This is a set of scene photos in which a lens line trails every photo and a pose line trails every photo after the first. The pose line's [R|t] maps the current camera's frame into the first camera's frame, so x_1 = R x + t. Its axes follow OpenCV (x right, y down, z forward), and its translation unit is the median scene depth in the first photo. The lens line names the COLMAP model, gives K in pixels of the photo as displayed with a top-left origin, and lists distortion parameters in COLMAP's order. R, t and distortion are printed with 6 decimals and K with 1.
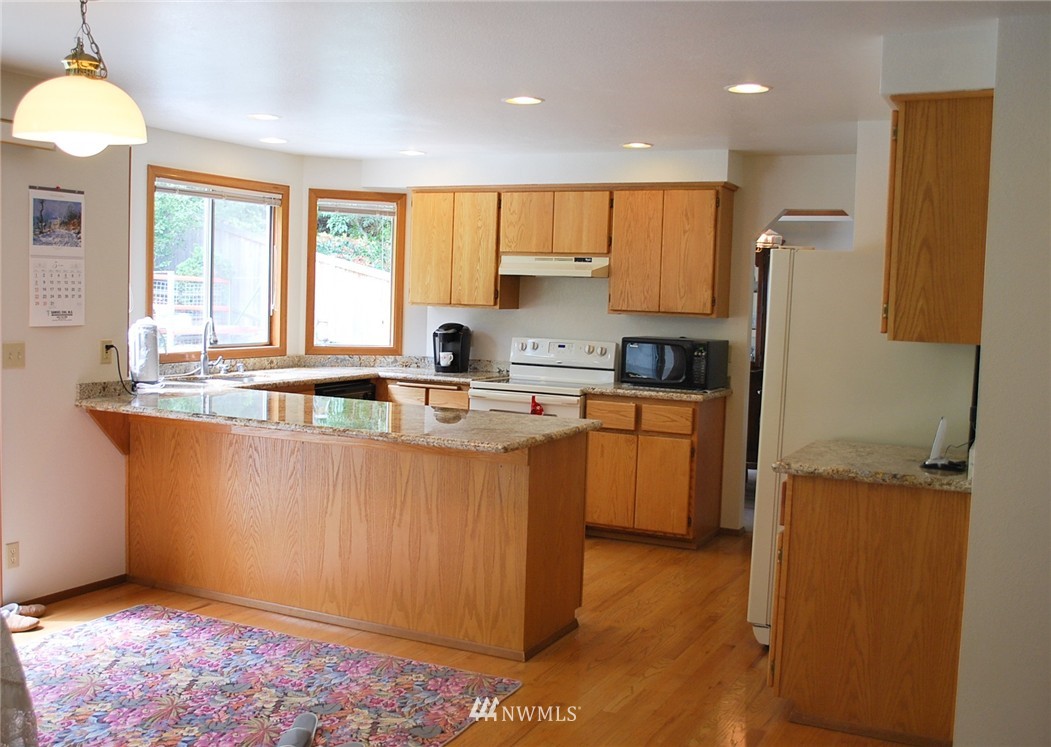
lens RADIAL K [[1134.8, 0, 470.4], [0, 1134.8, 363.4], [0, 0, 1]] dist [-0.012703, 0.003081]
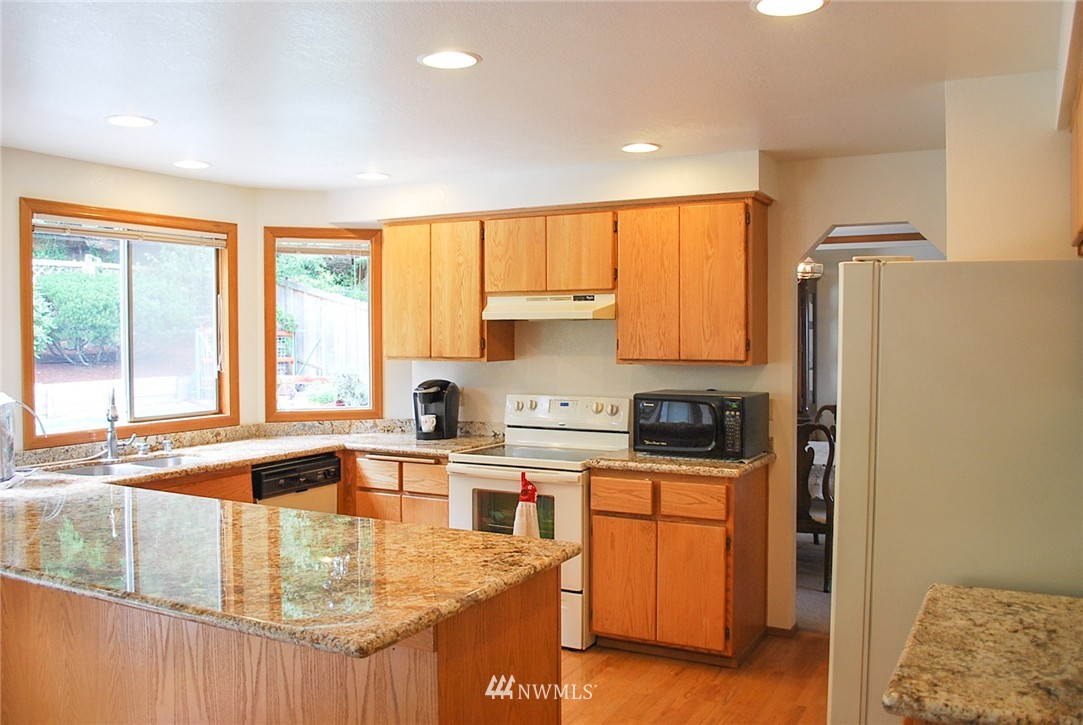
lens RADIAL K [[904.6, 0, 541.5], [0, 904.6, 362.5], [0, 0, 1]] dist [-0.050096, -0.003365]
pose [[0.999318, -0.034061, -0.014254, 0.077143], [0.033601, 0.998943, -0.031356, -0.026458], [0.015307, 0.030856, 0.999407, 0.359833]]
